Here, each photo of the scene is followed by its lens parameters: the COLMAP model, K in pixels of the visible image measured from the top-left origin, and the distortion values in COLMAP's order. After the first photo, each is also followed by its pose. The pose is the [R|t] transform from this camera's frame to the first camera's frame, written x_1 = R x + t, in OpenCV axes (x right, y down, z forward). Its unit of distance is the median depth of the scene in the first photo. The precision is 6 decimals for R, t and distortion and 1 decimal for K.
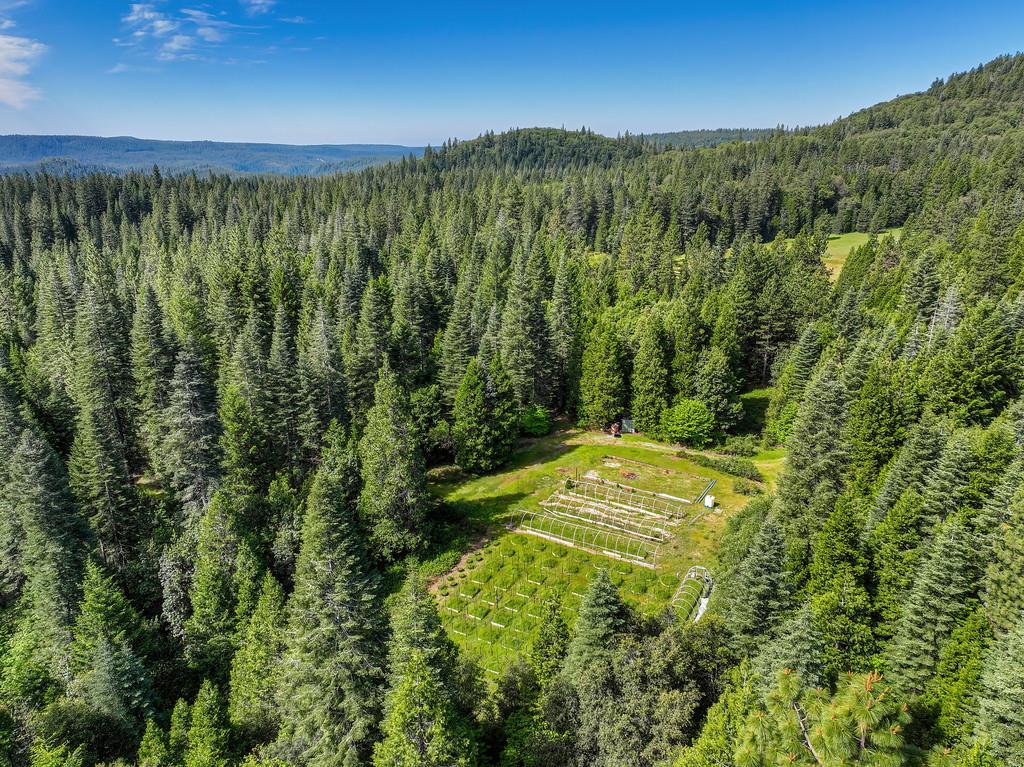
lens RADIAL K [[731.5, 0, 506.1], [0, 731.5, 382.1], [0, 0, 1]] dist [-0.003066, 0.022023]
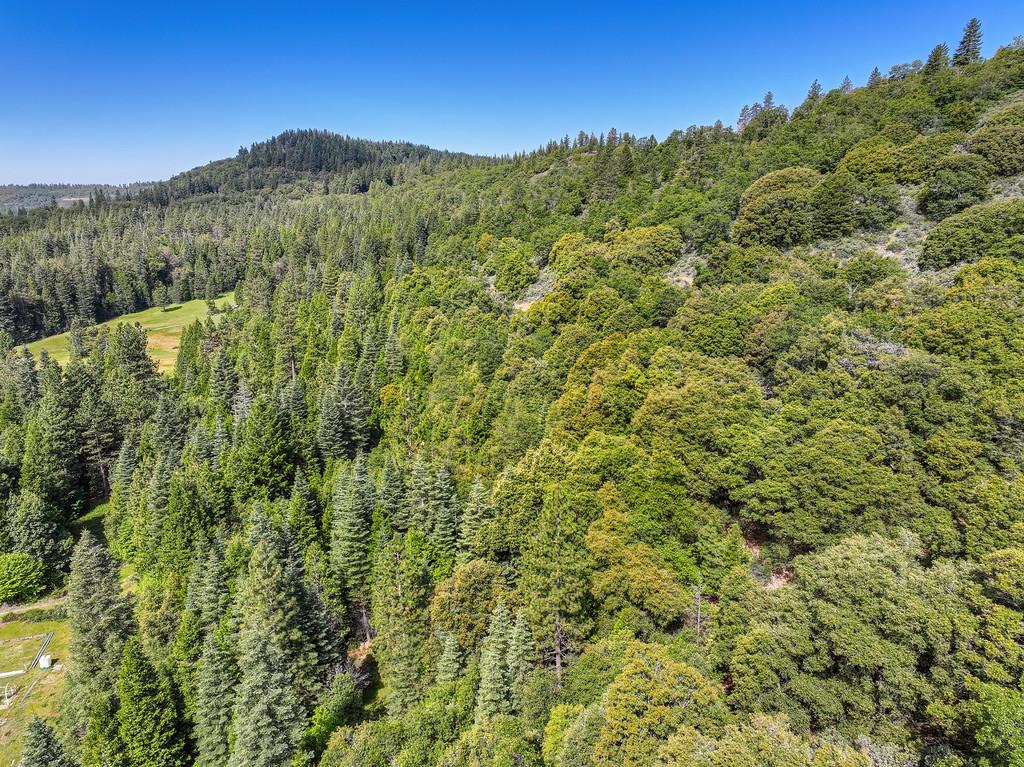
lens RADIAL K [[731.5, 0, 521.8], [0, 731.5, 383.9], [0, 0, 1]] dist [-0.003066, 0.022023]
pose [[0.668556, -0.198809, 0.716594, 0.062578], [0.245361, 0.968614, 0.039815, -0.059998], [-0.702019, 0.149206, 0.696353, -0.131000]]
